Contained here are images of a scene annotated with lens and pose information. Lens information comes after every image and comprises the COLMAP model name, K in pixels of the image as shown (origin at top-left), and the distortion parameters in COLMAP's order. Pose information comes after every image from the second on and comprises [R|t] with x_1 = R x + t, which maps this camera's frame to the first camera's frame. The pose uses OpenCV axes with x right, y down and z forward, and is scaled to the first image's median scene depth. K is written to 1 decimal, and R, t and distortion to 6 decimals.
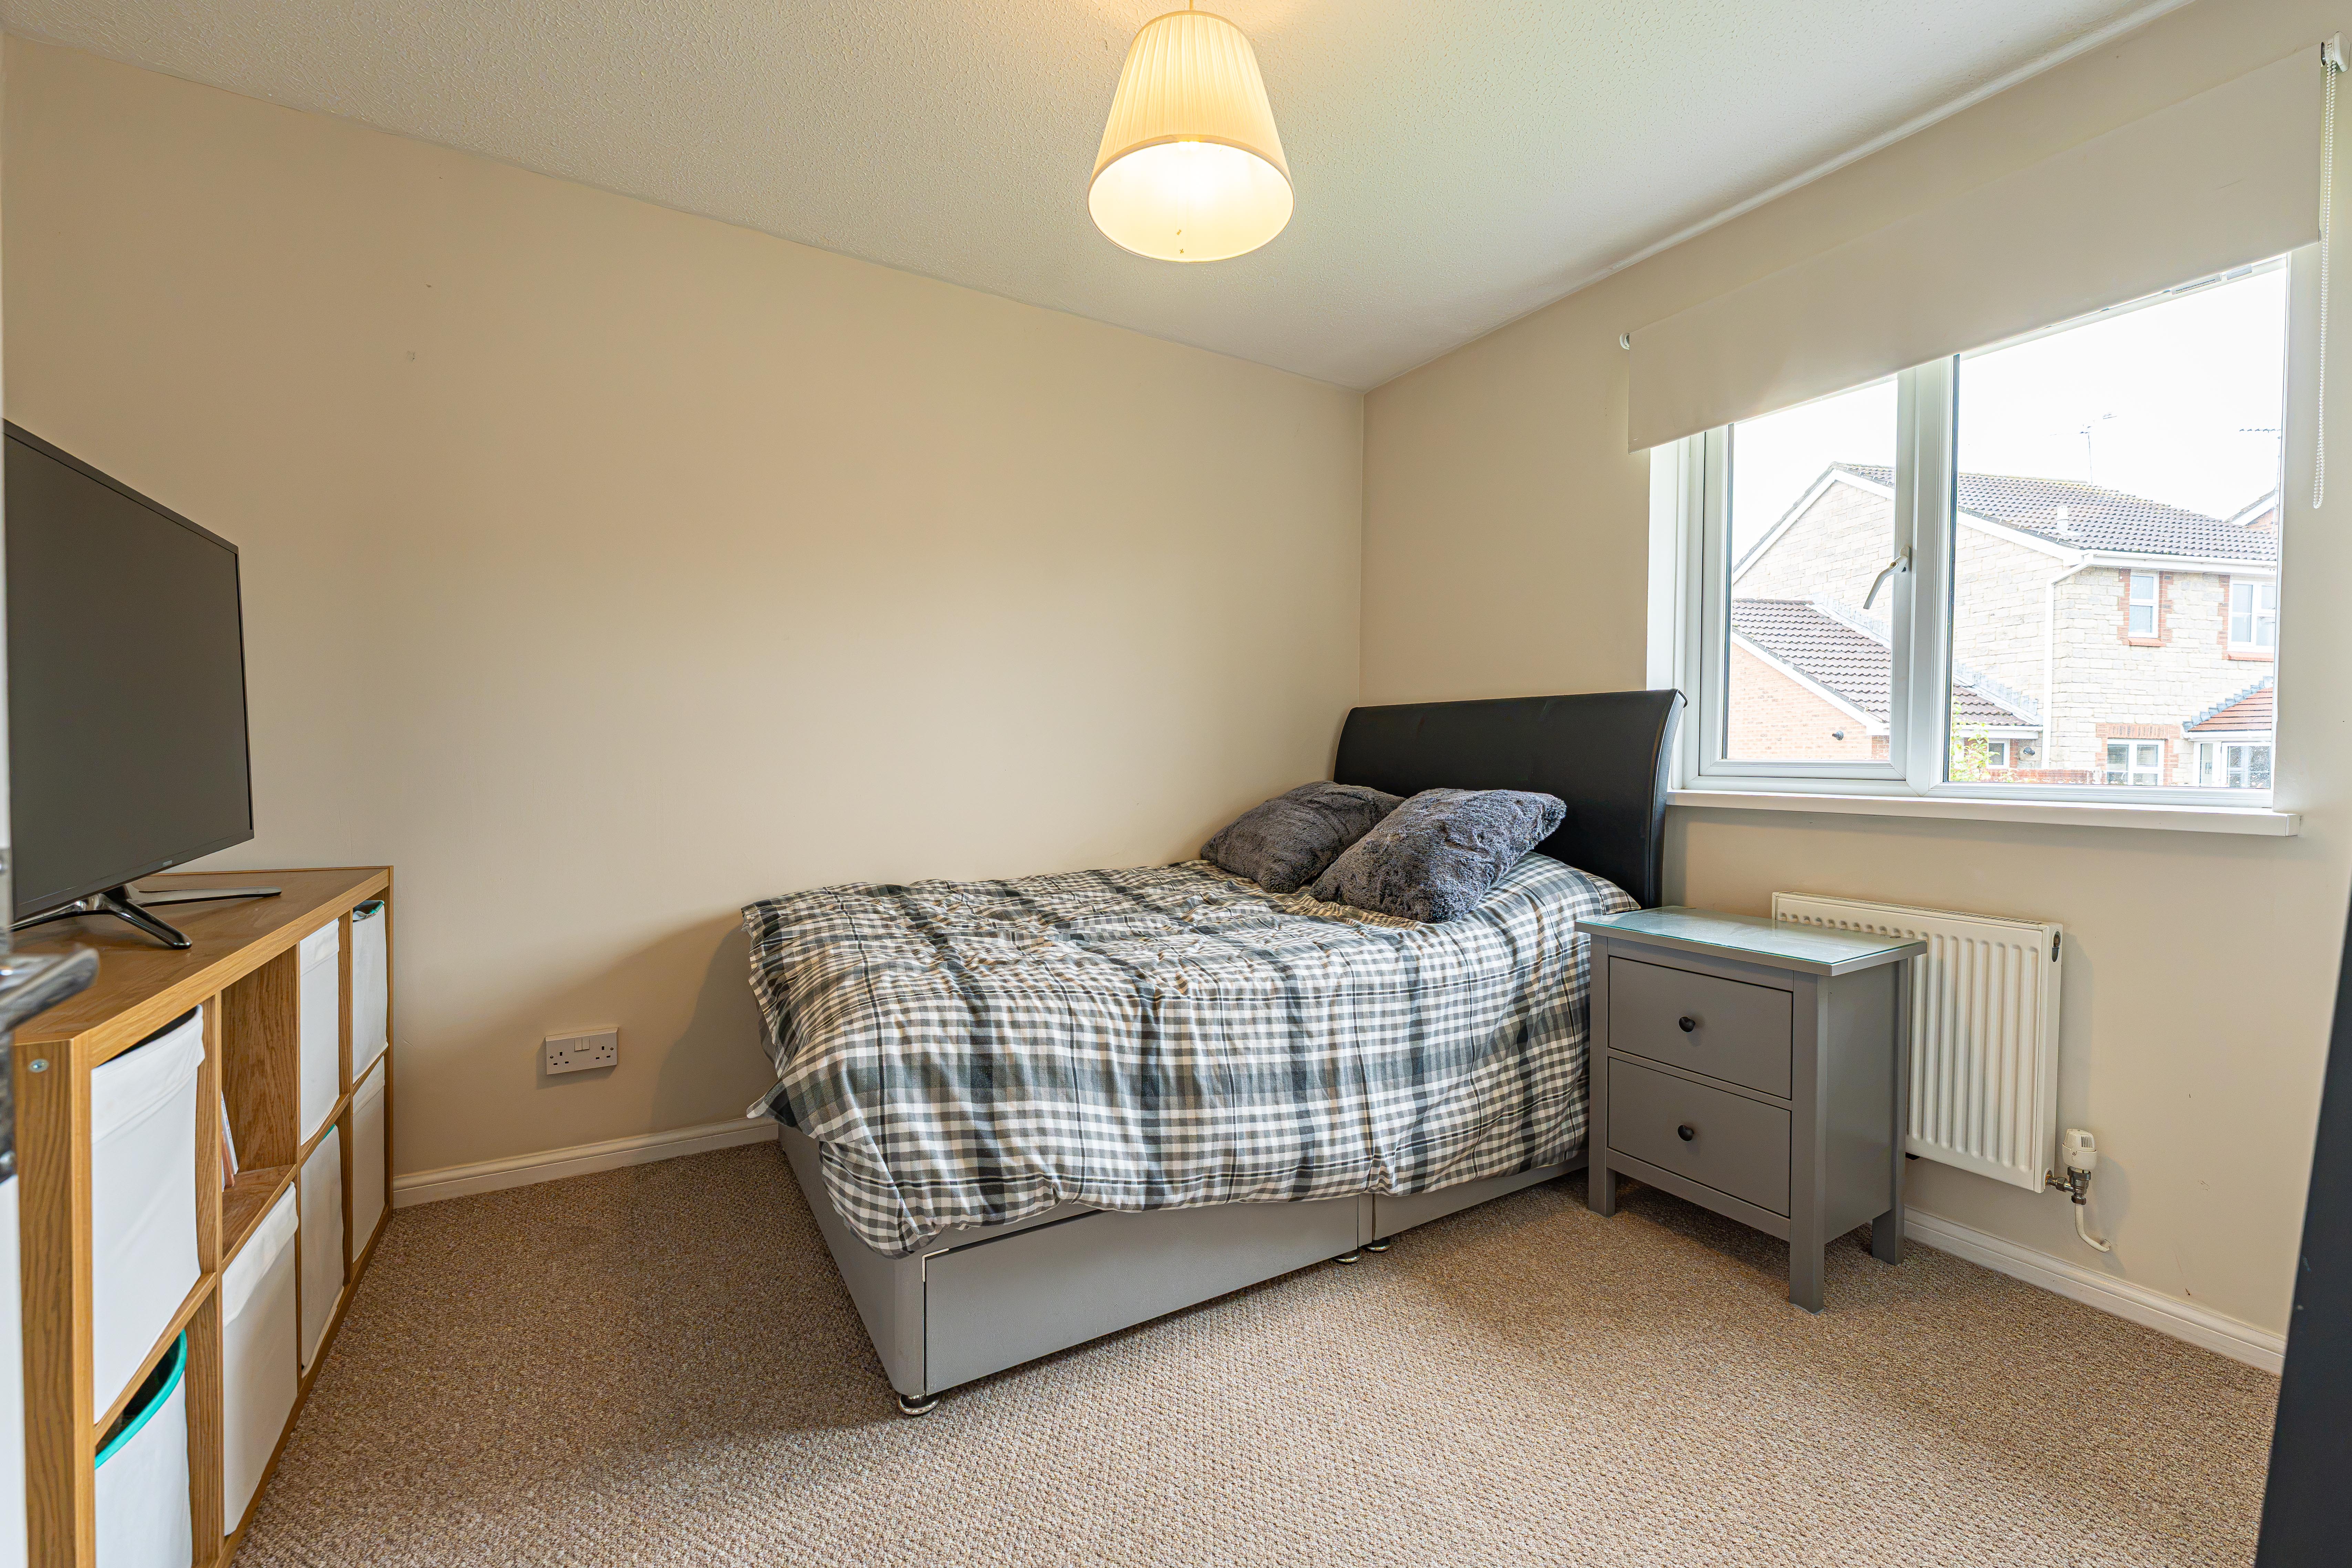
lens RADIAL K [[958.8, 0, 1205.3], [0, 958.8, 780.8], [0, 0, 1]] dist [-0.002883, -0.000269]
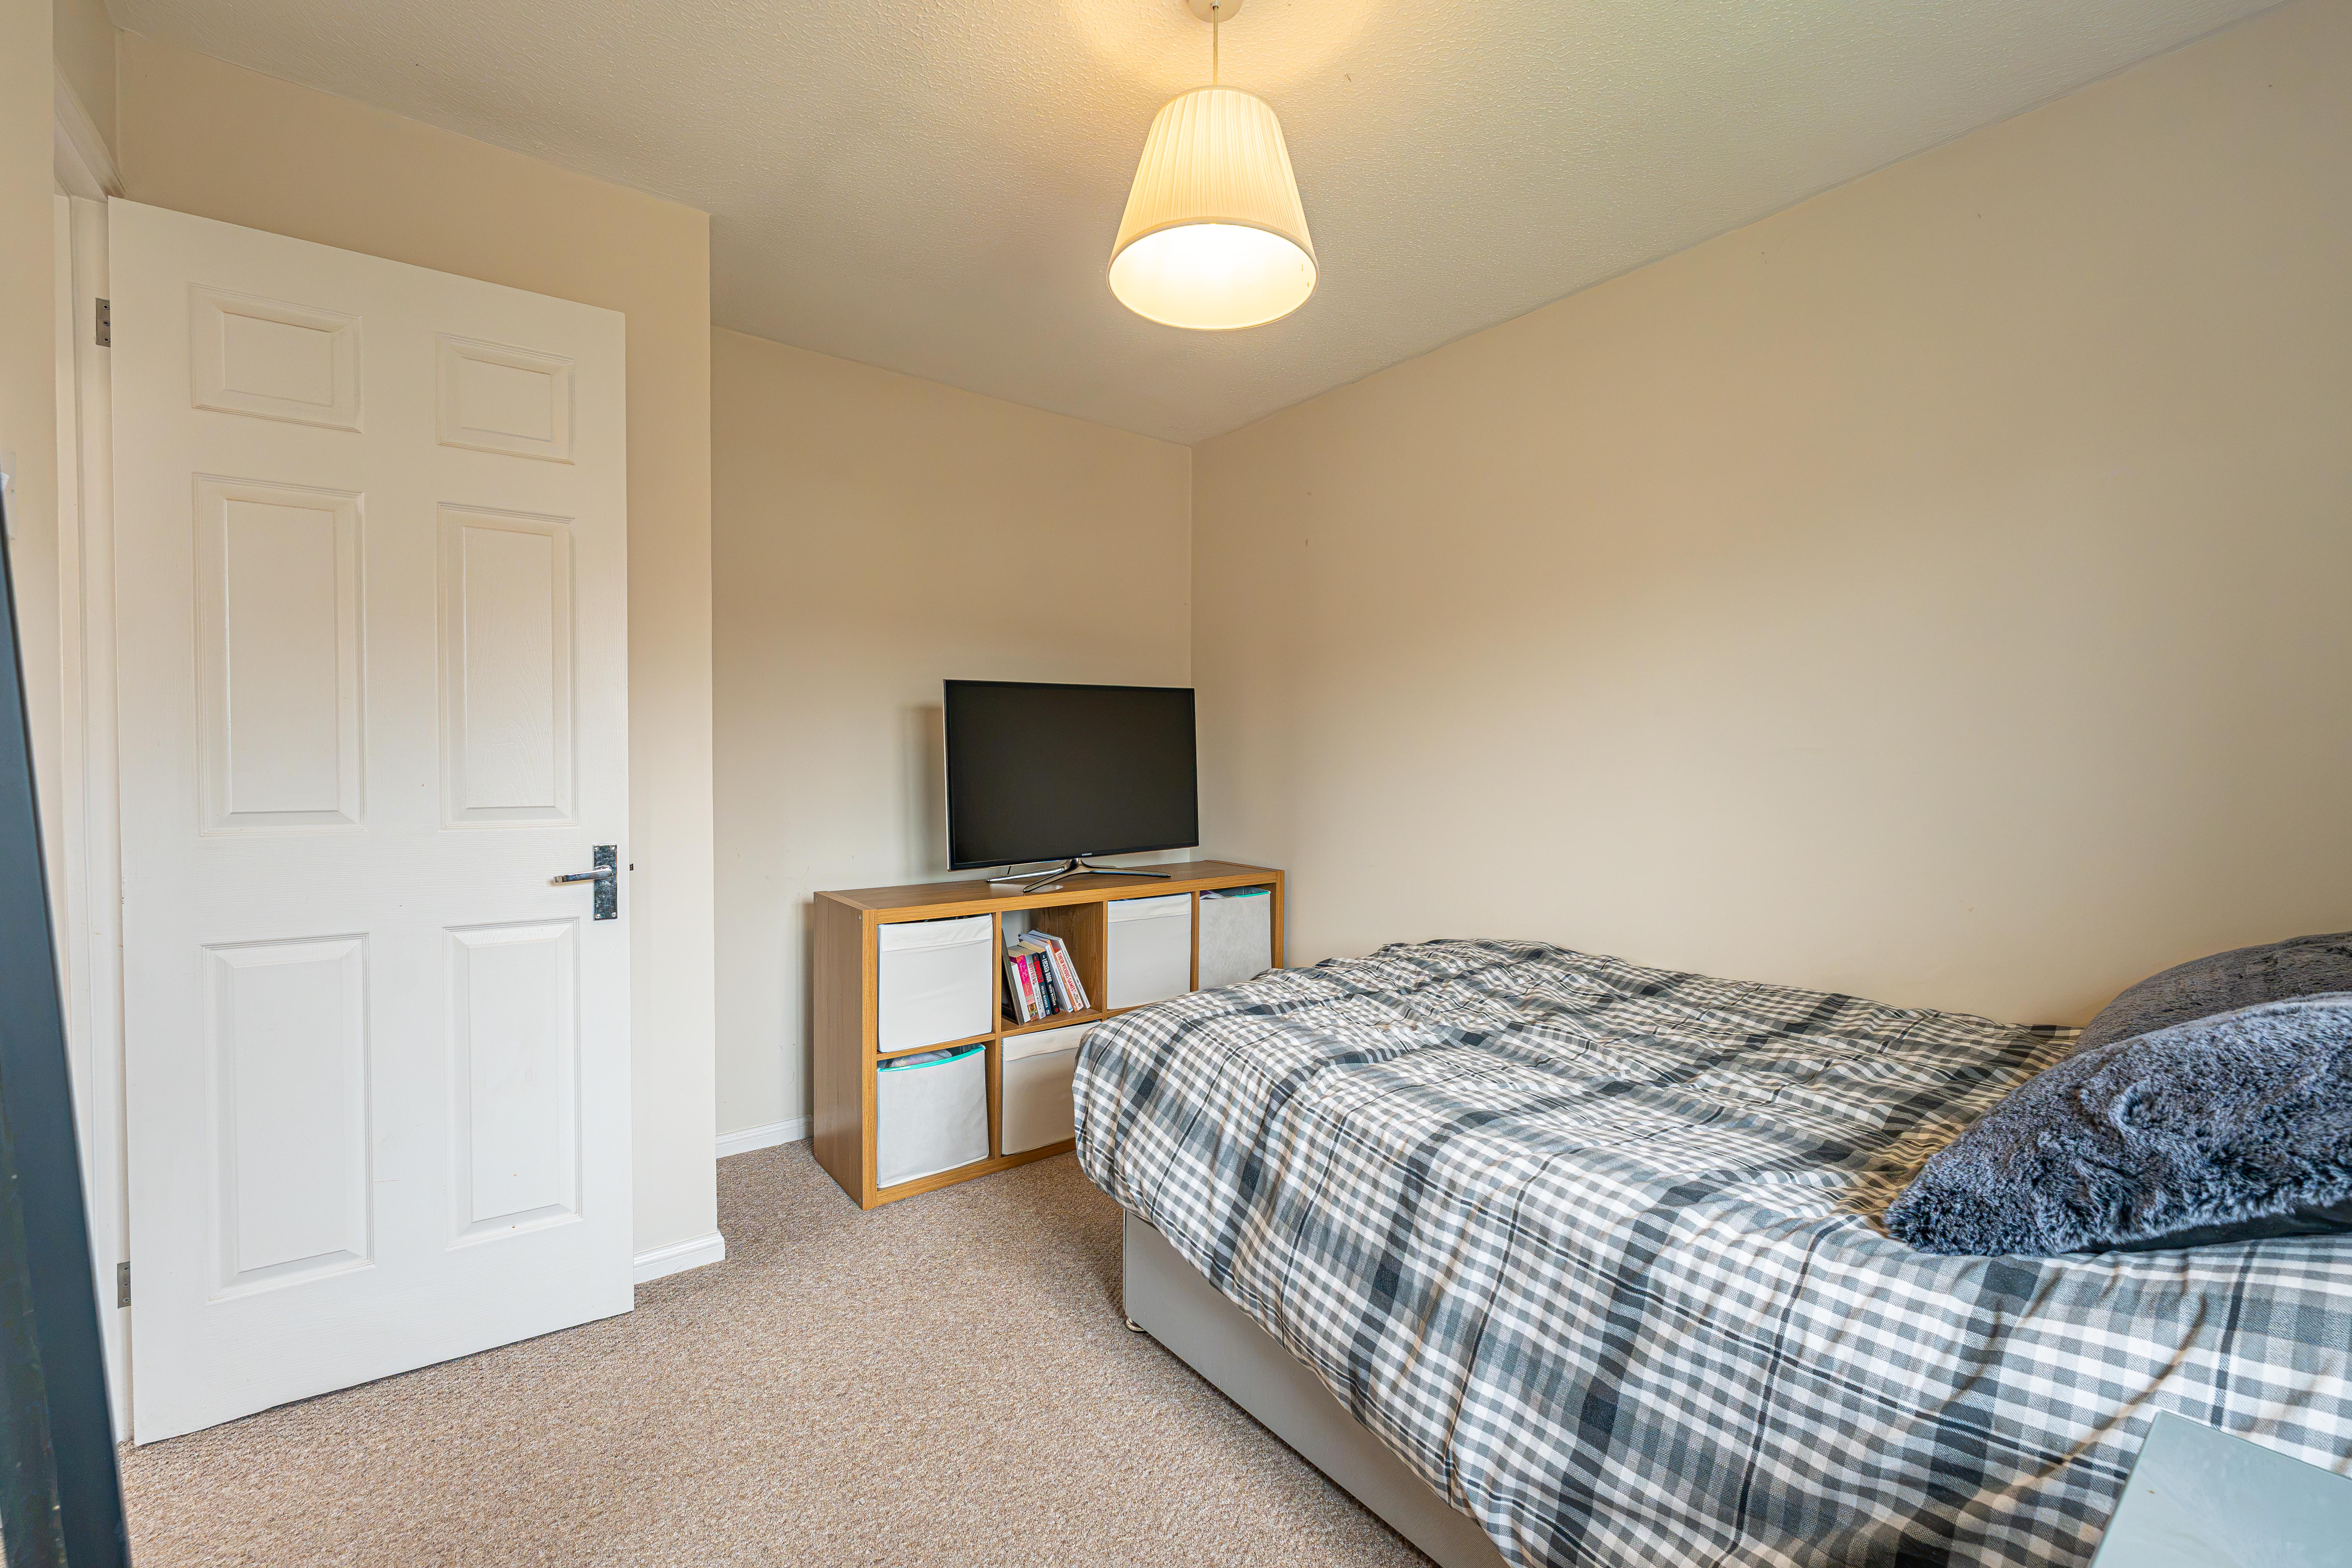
lens RADIAL K [[958.8, 0, 1205.3], [0, 958.8, 780.8], [0, 0, 1]] dist [-0.002883, -0.000269]
pose [[0.124708, 0.014111, -0.992093, 0.842736], [-0.034450, 0.999358, 0.009884, -0.086665], [0.991595, 0.032946, 0.125114, 0.764896]]
